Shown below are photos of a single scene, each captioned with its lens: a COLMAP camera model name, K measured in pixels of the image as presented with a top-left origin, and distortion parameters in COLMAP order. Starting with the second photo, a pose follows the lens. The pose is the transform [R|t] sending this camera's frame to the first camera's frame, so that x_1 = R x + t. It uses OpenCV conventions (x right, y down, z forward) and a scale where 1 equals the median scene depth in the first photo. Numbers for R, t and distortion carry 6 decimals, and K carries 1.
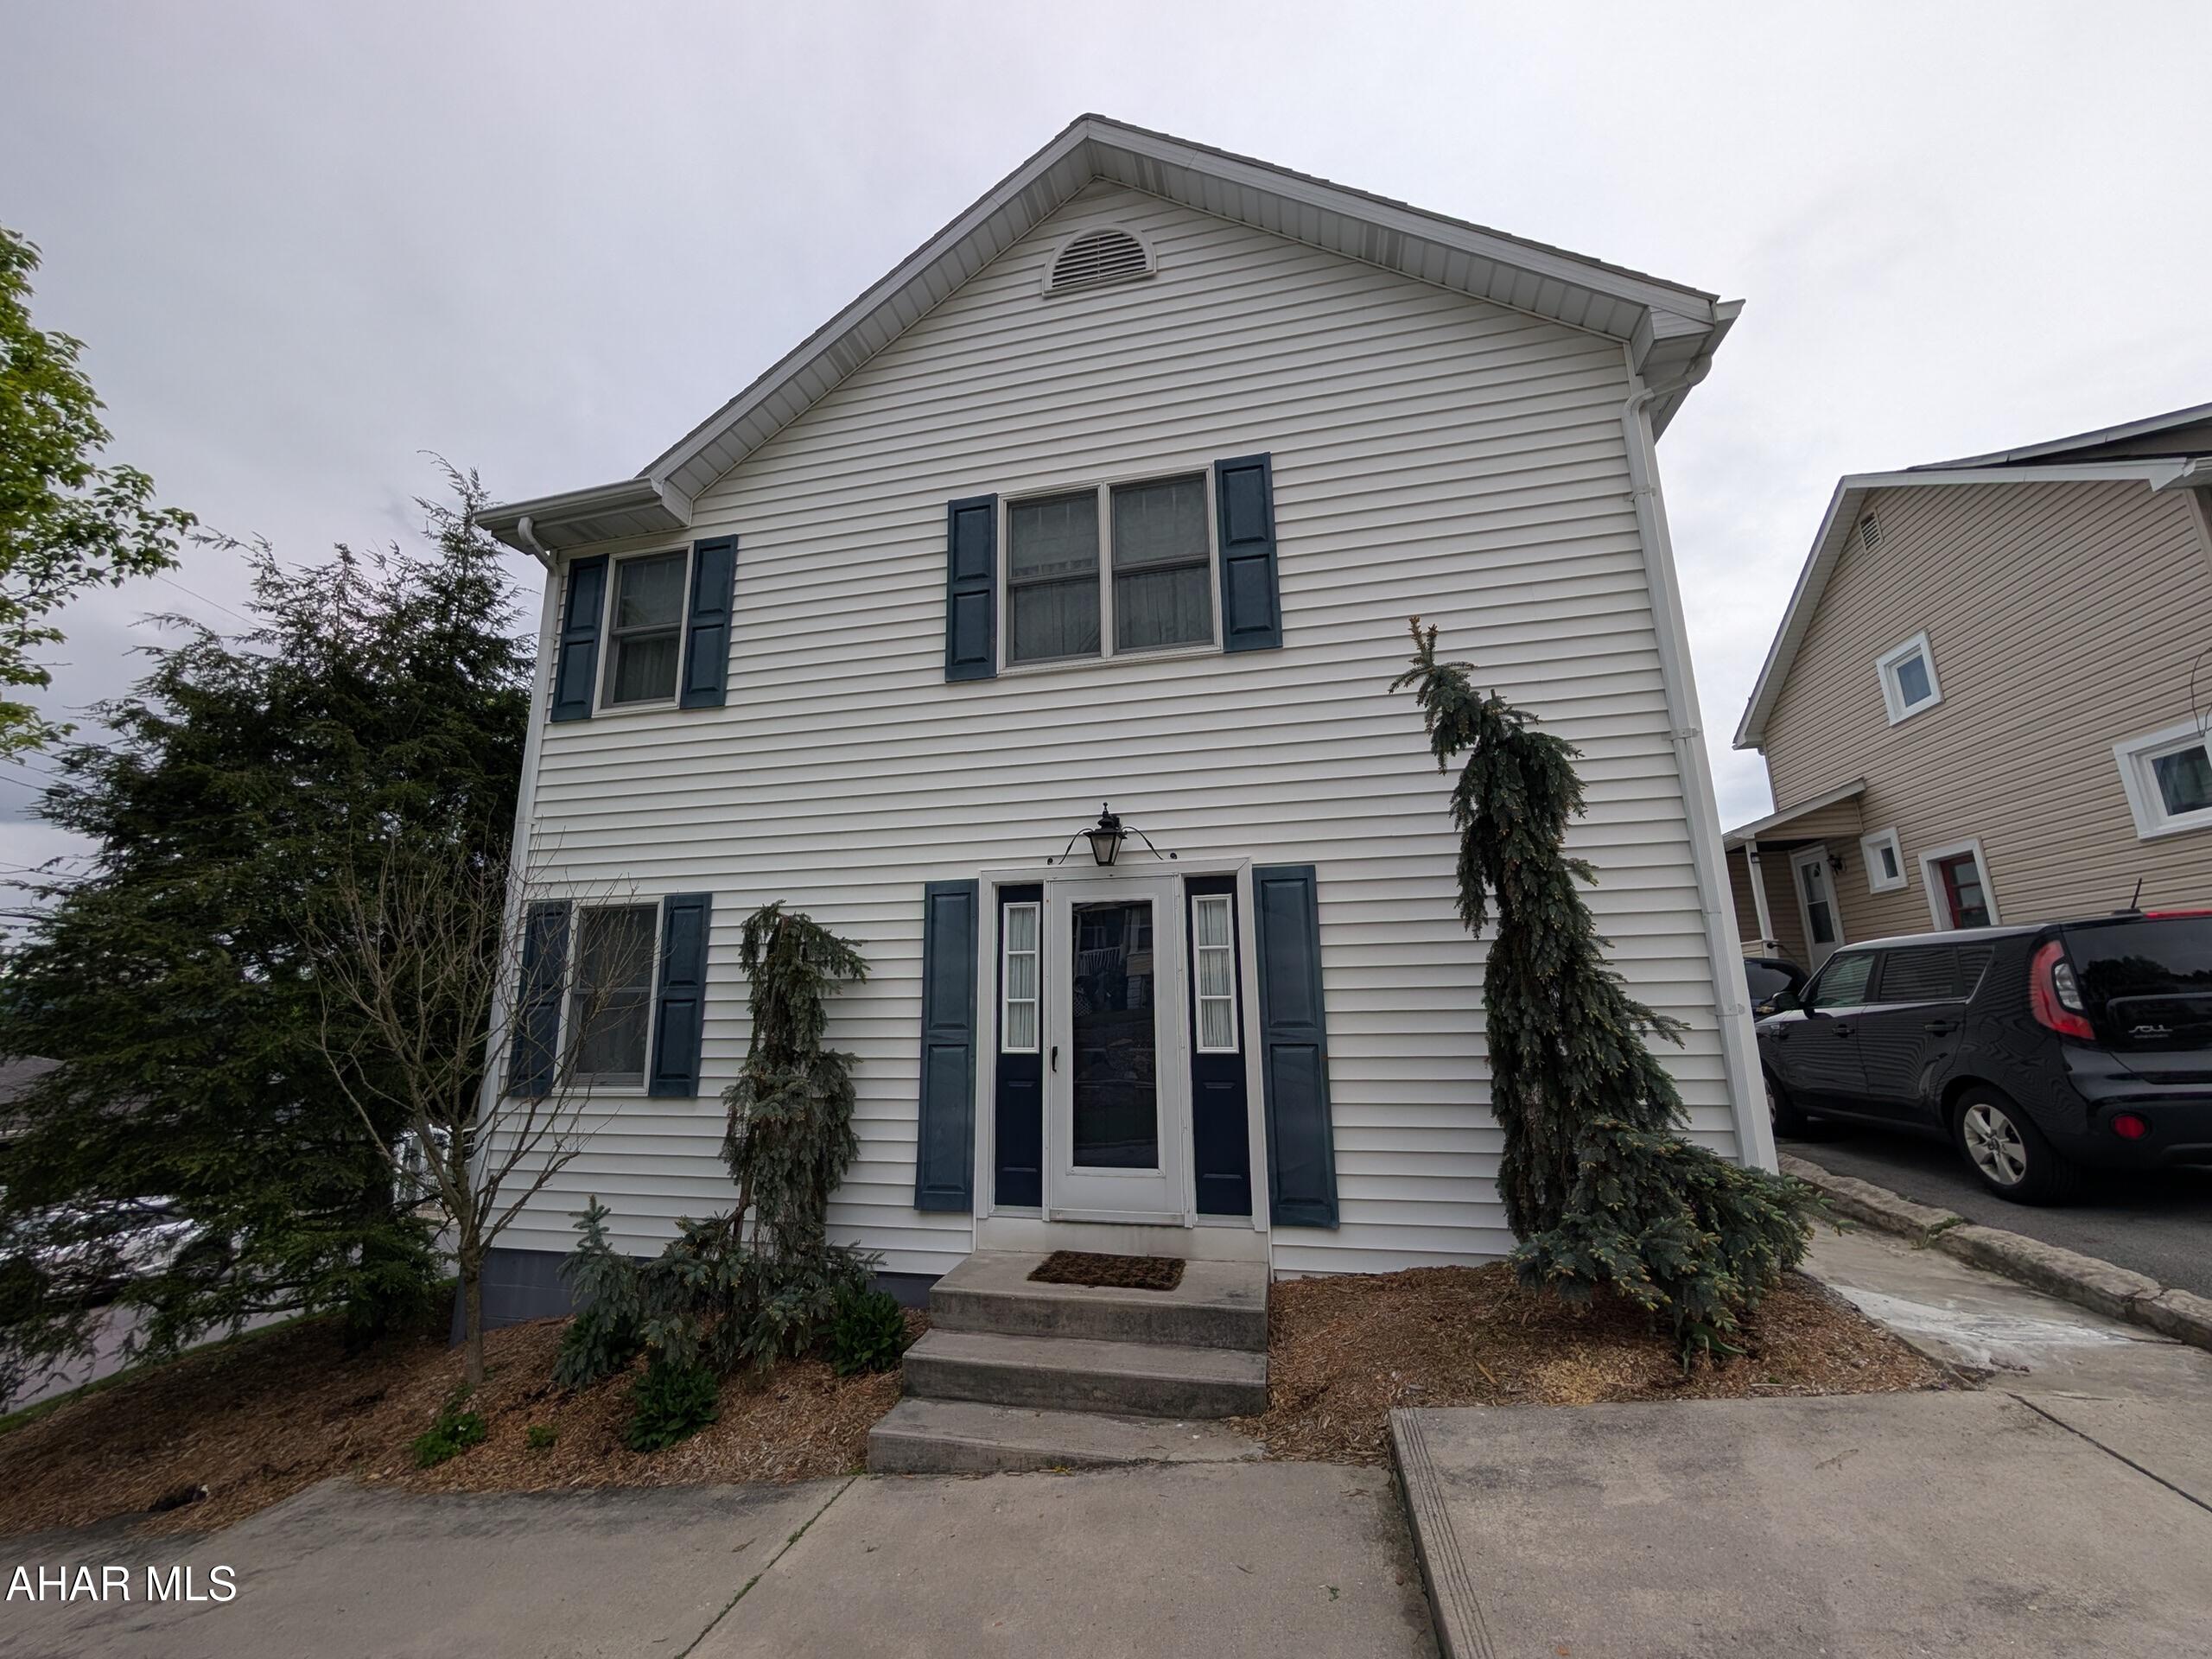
lens RADIAL K [[830.6, 0, 1117.5], [0, 830.6, 837.8], [0, 0, 1]] dist [0.000284, 0.000003]
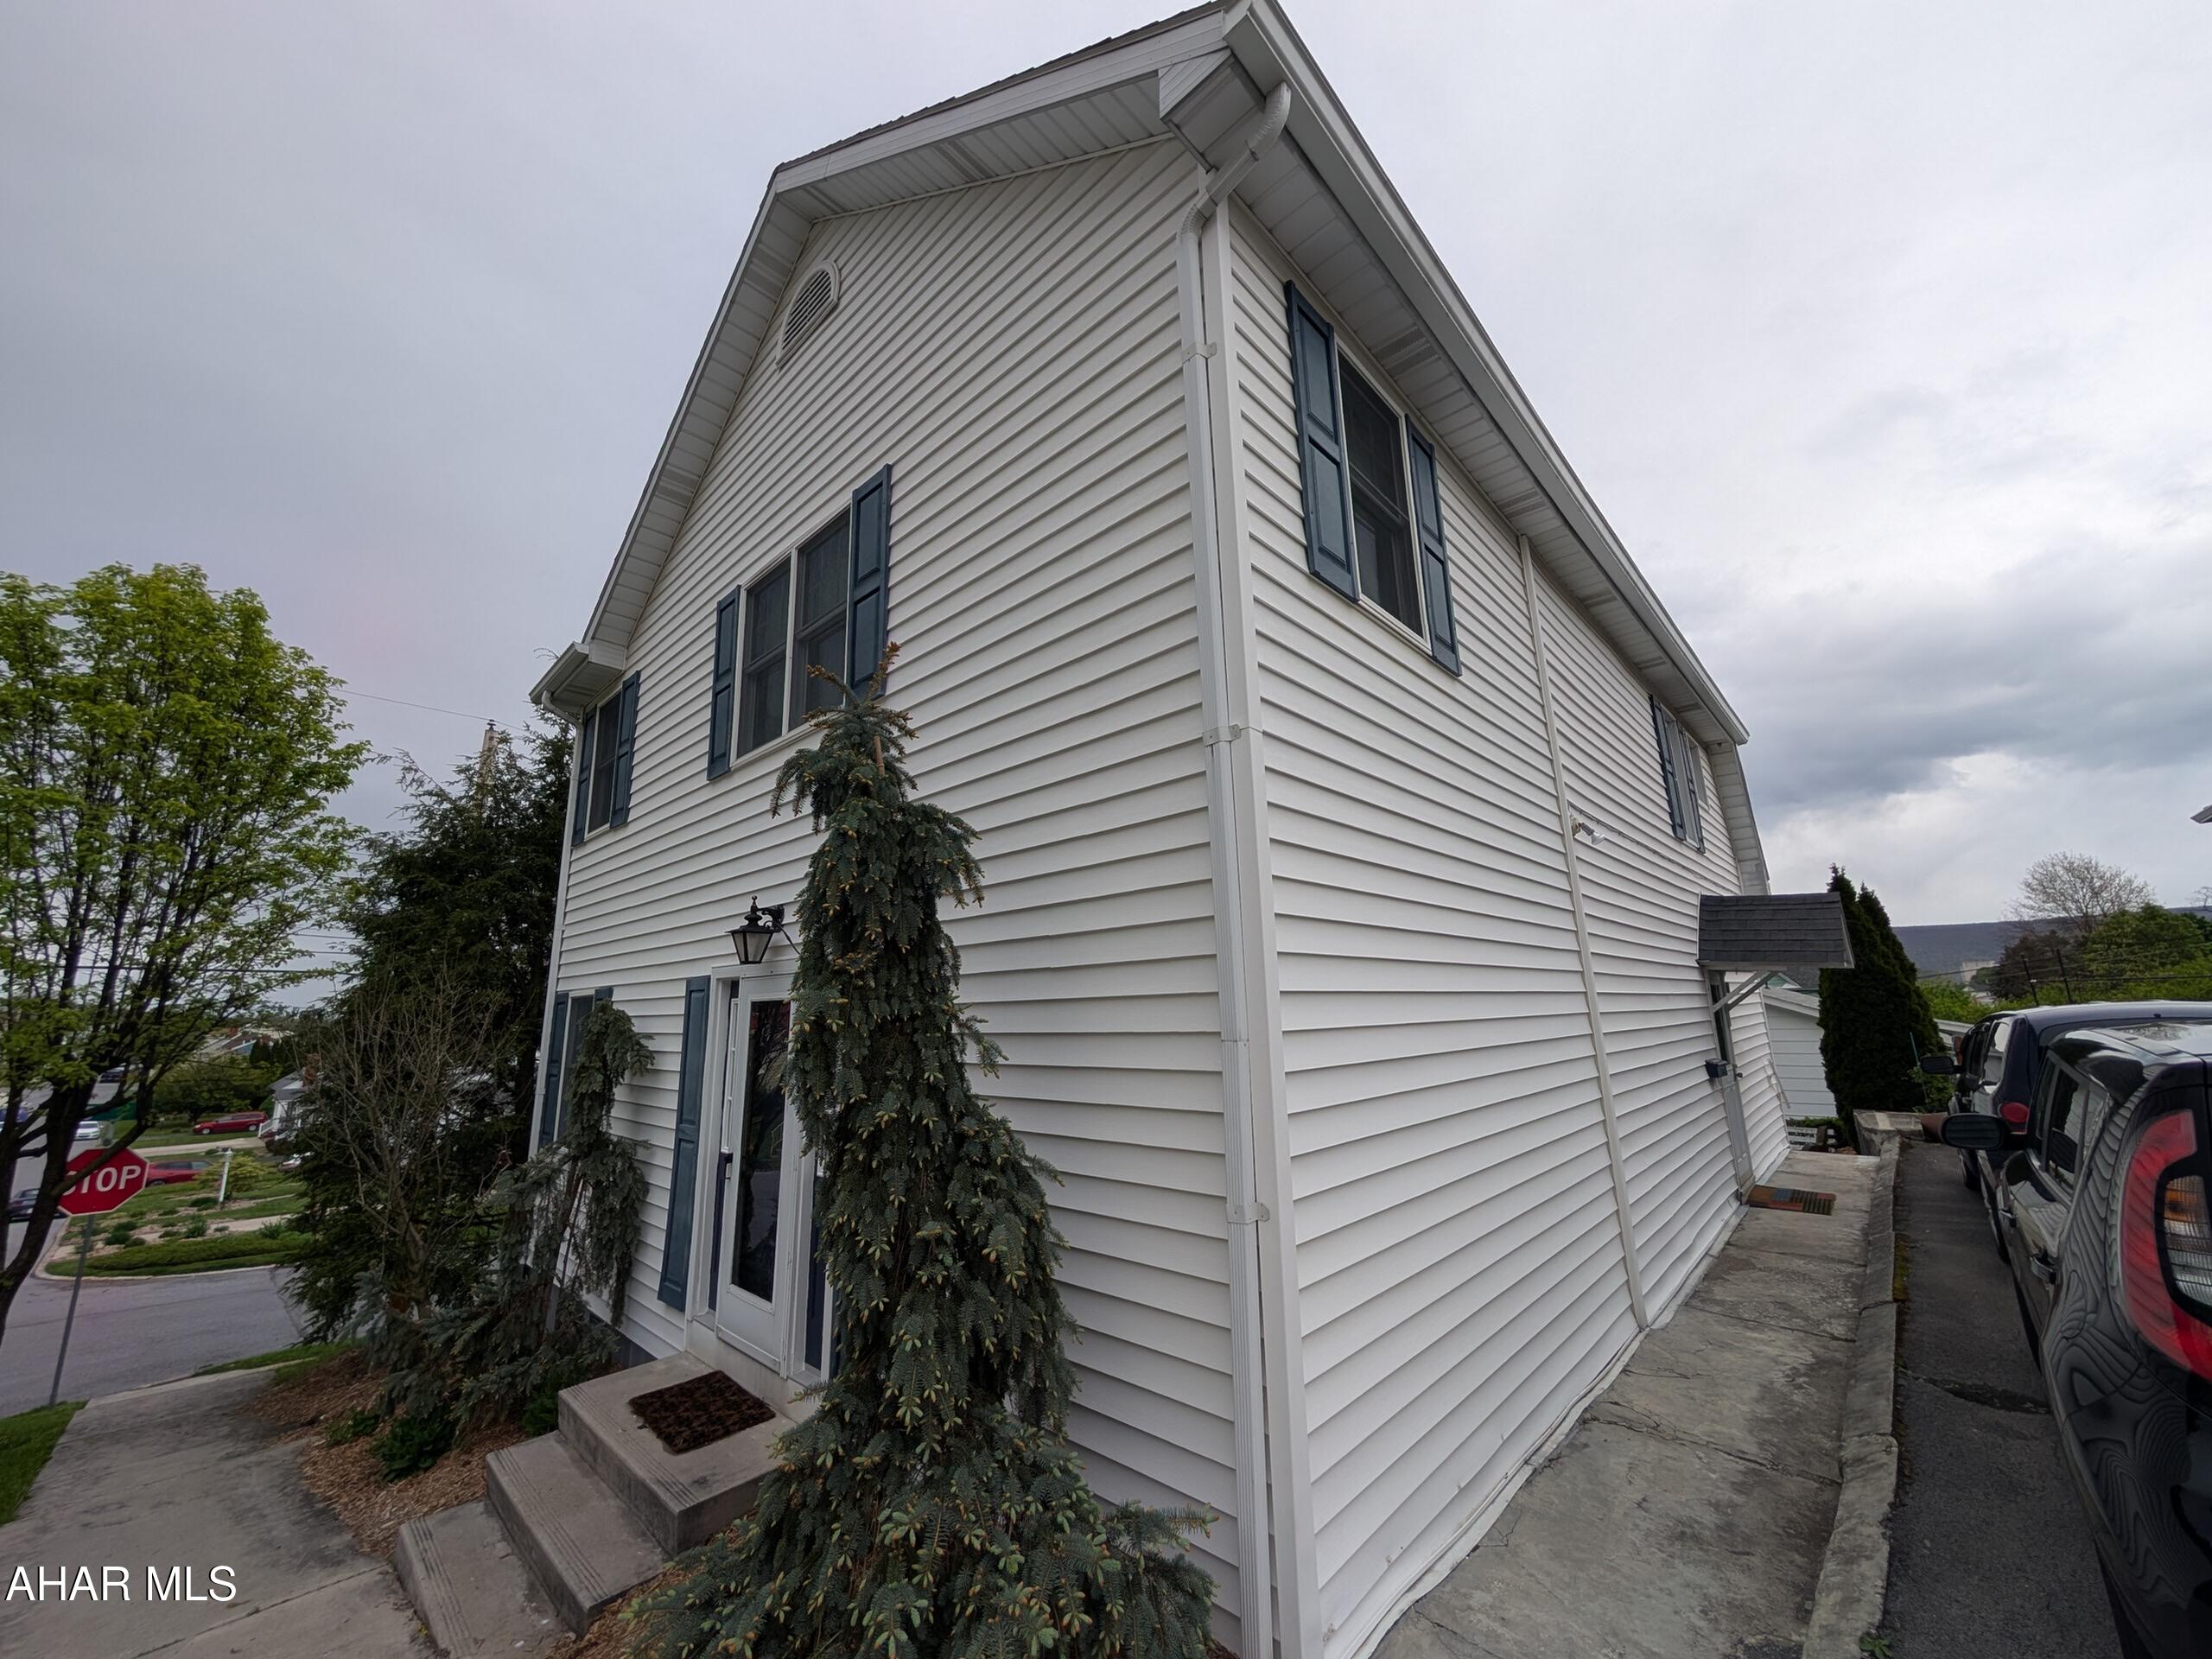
lens RADIAL K [[830.6, 0, 1109.8], [0, 830.6, 831.5], [0, 0, 1]] dist [0.000284, 0.000003]
pose [[0.858896, -0.113401, -0.499438, 0.801612], [0.119093, 0.992670, -0.020586, -0.047190], [0.498111, -0.041798, 0.866105, 0.377041]]
